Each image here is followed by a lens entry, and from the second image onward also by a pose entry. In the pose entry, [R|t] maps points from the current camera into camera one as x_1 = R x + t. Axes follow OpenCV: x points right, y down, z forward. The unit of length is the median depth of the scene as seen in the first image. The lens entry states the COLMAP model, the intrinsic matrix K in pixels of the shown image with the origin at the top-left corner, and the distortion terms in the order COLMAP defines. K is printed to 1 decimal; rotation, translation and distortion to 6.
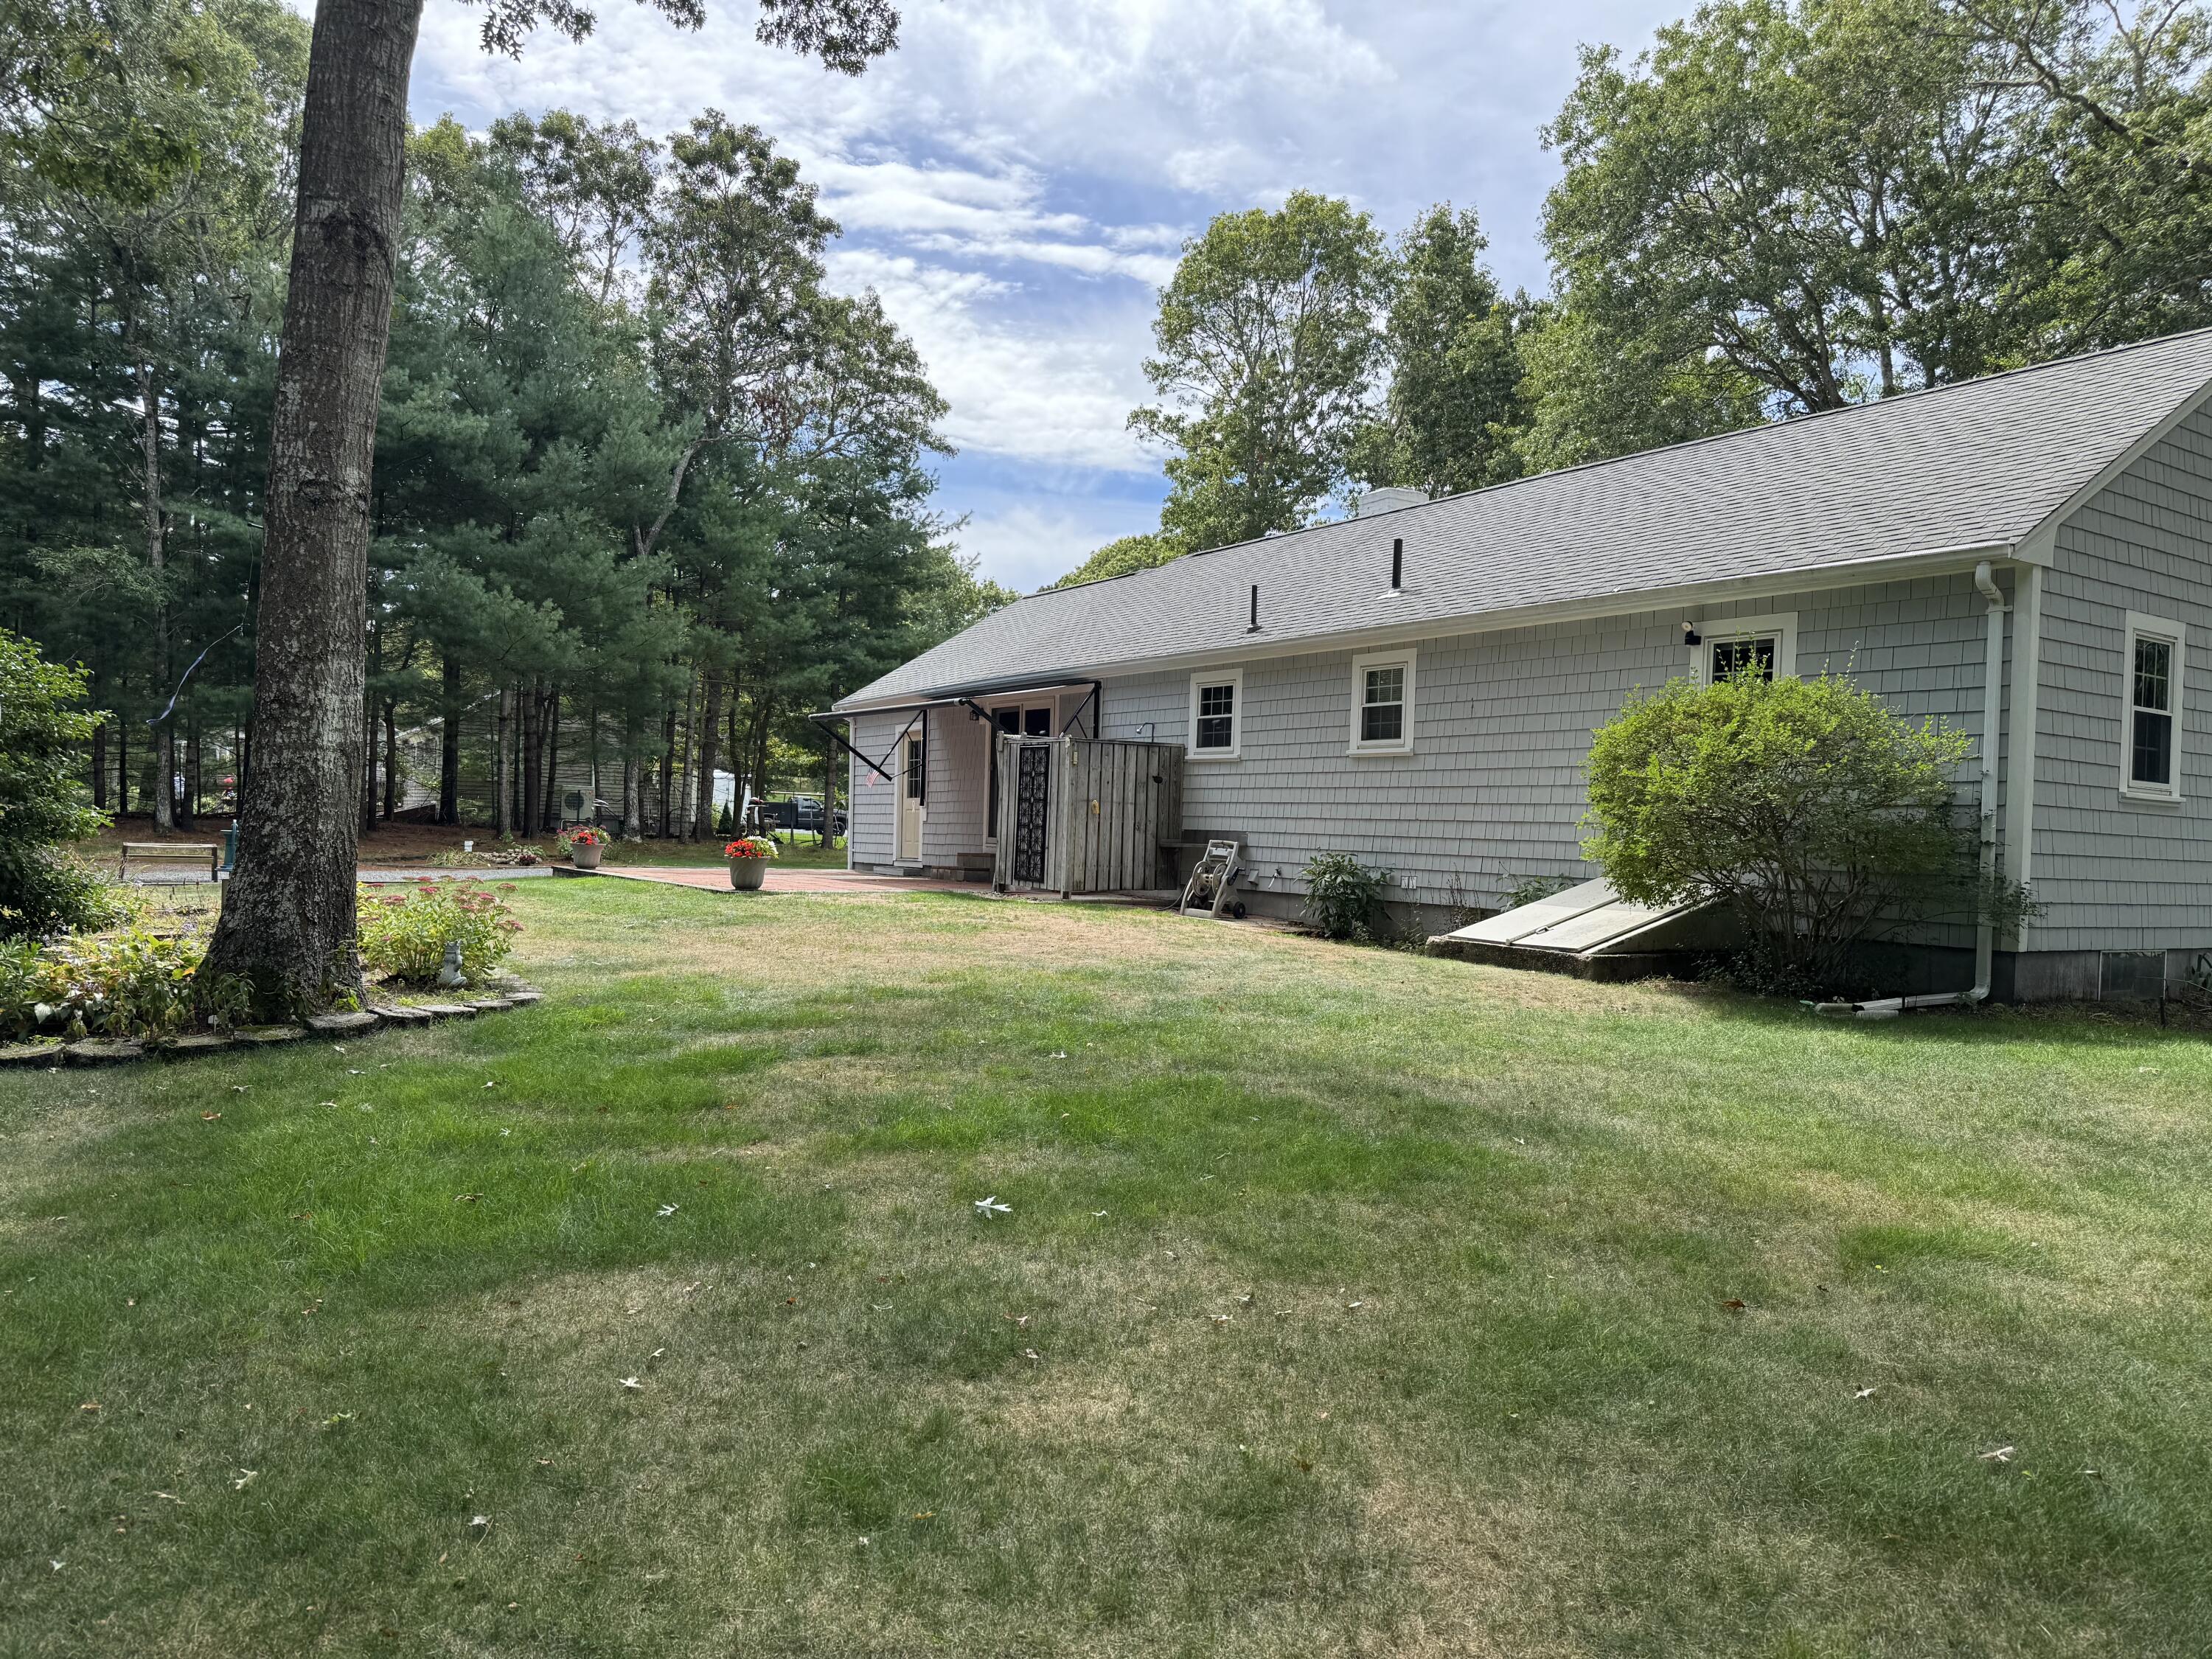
lens RADIAL K [[1560.0, 0, 1137.3], [0, 1560.0, 828.9], [0, 0, 1]] dist [0.149365, -0.288880]
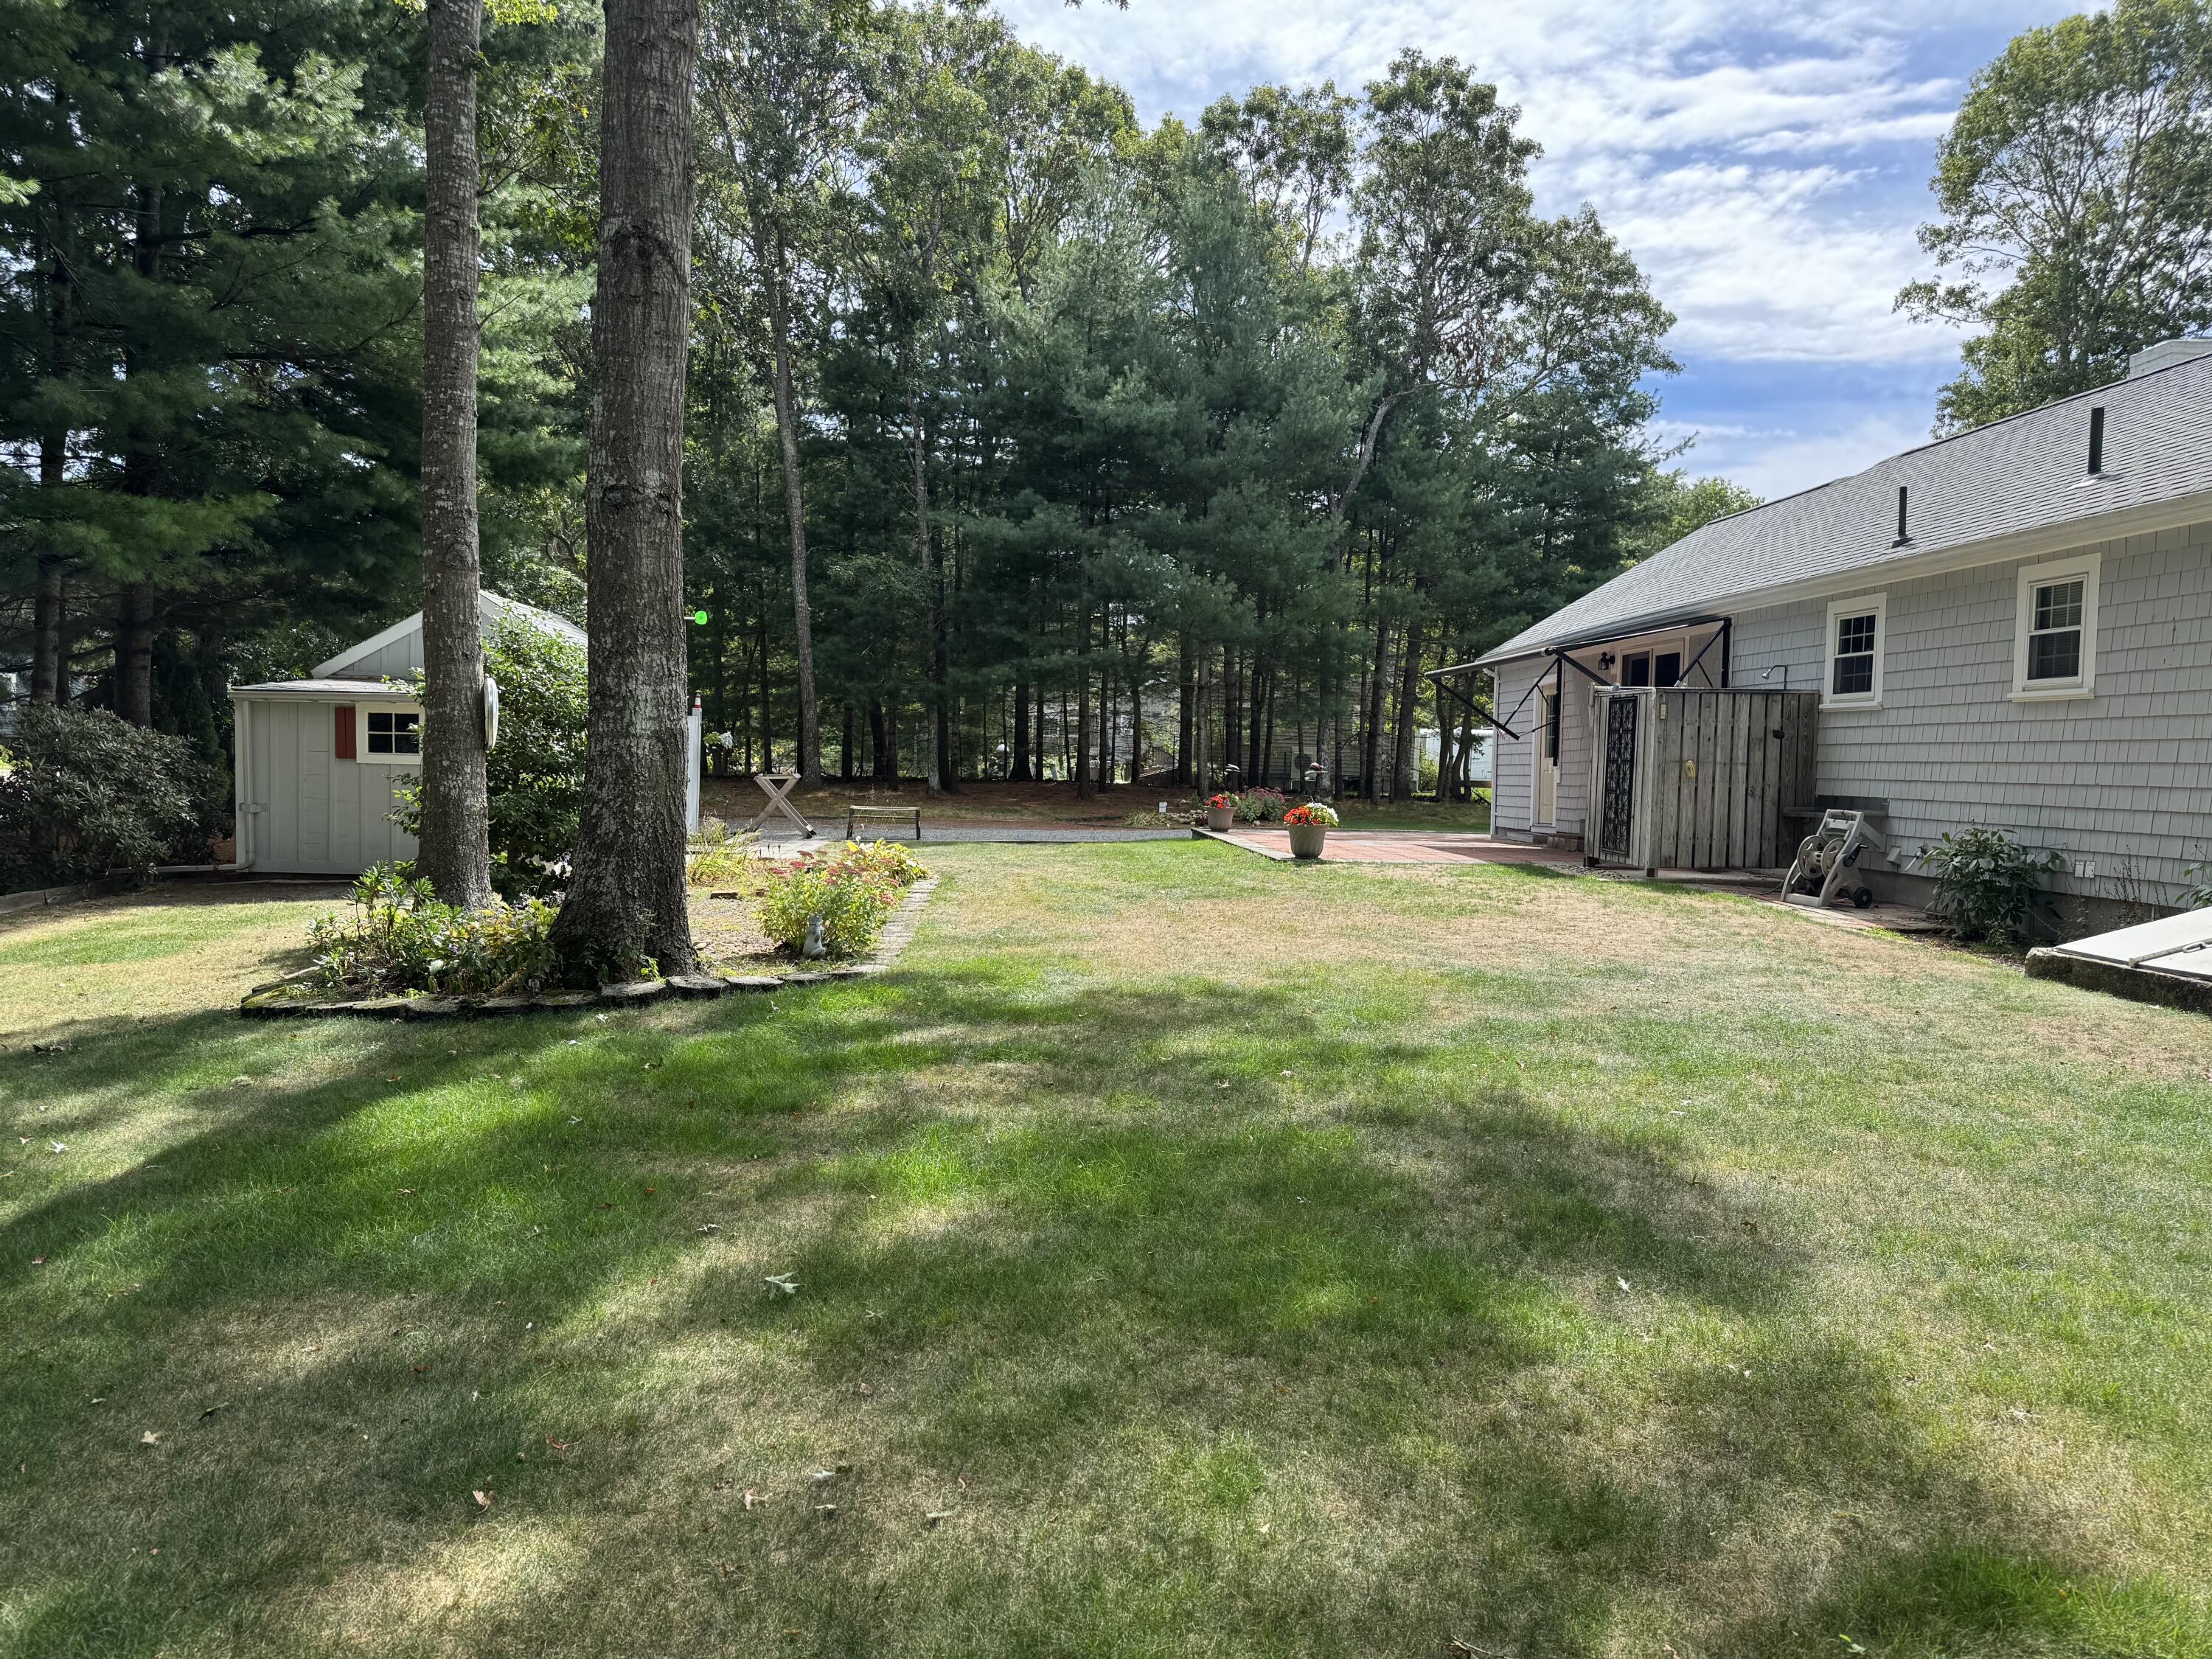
lens RADIAL K [[1575.6, 0, 1106.0], [0, 1575.6, 829.5], [0, 0, 1]] dist [0.072169, -0.102230]
pose [[0.866418, 0.010536, -0.499208, 0.092848], [0.004092, 0.999594, 0.028199, -0.004963], [0.499303, -0.026475, 0.866023, 0.069704]]
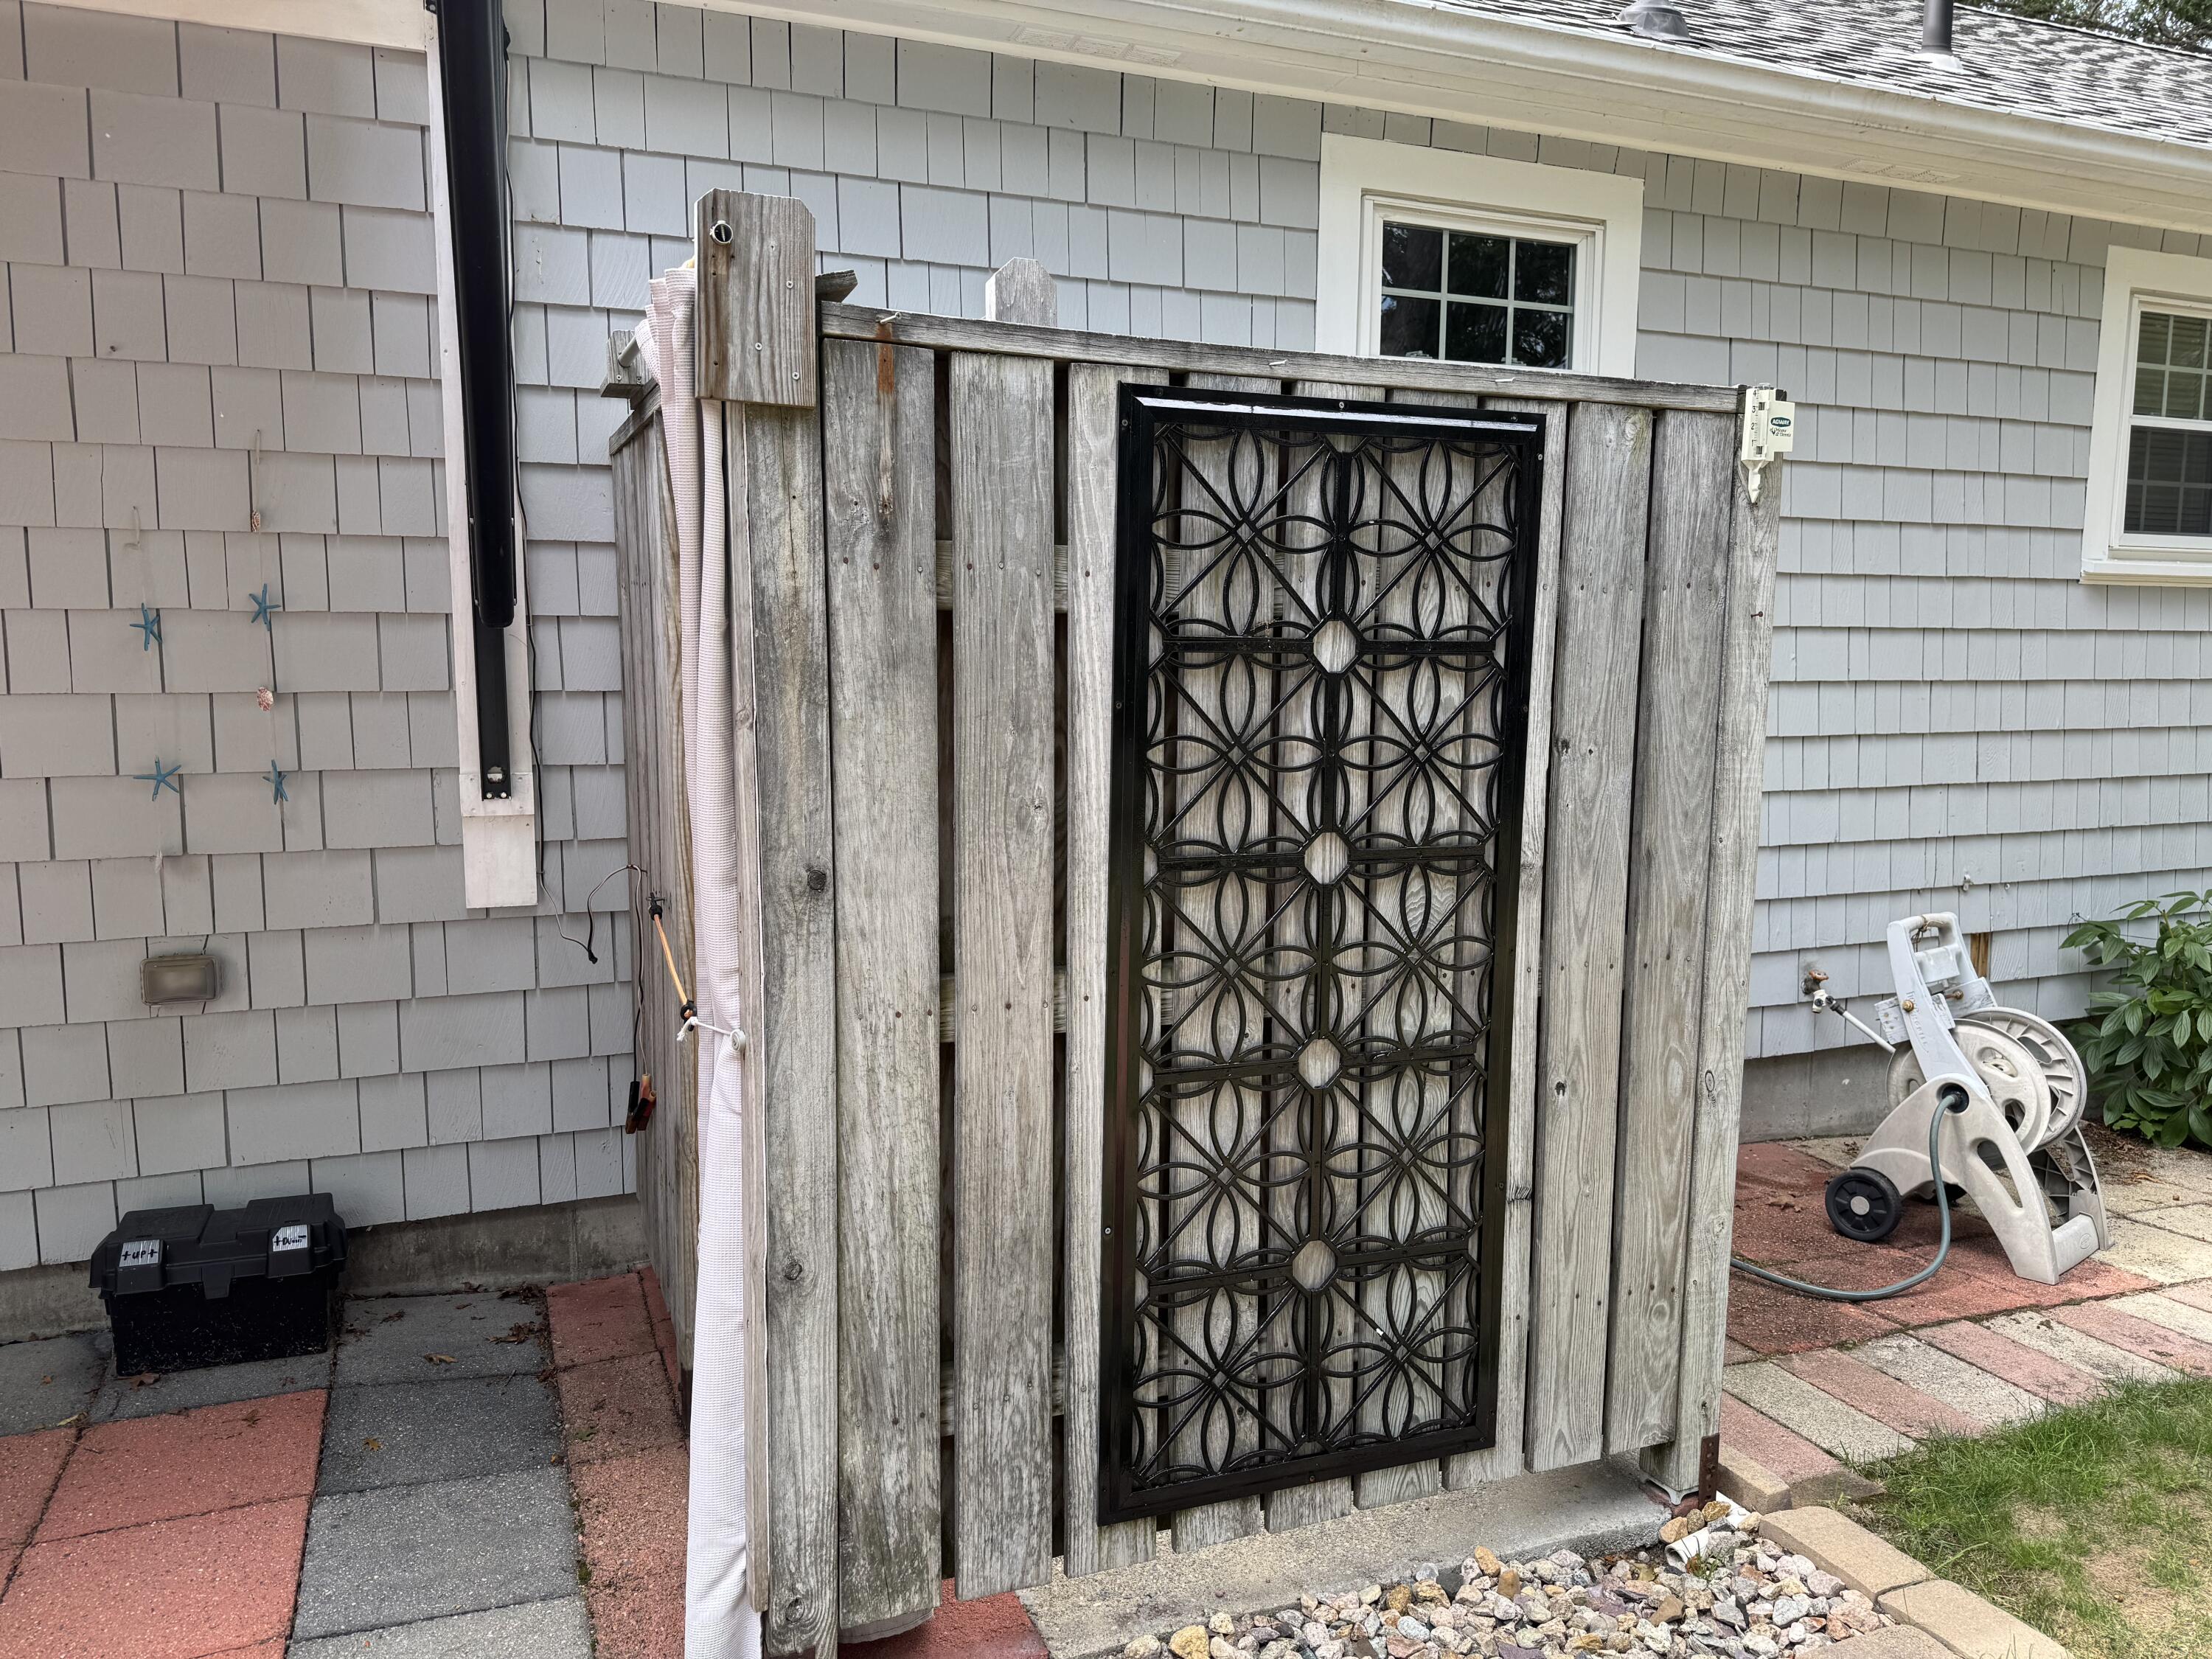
lens RADIAL K [[1575.6, 0, 1106.0], [0, 1575.6, 829.5], [0, 0, 1]] dist [0.072169, -0.102230]
pose [[0.215222, -0.148374, 0.965228, -0.143763], [0.000296, 0.988400, 0.151870, -0.030112], [-0.976565, -0.032400, 0.212769, 0.735546]]
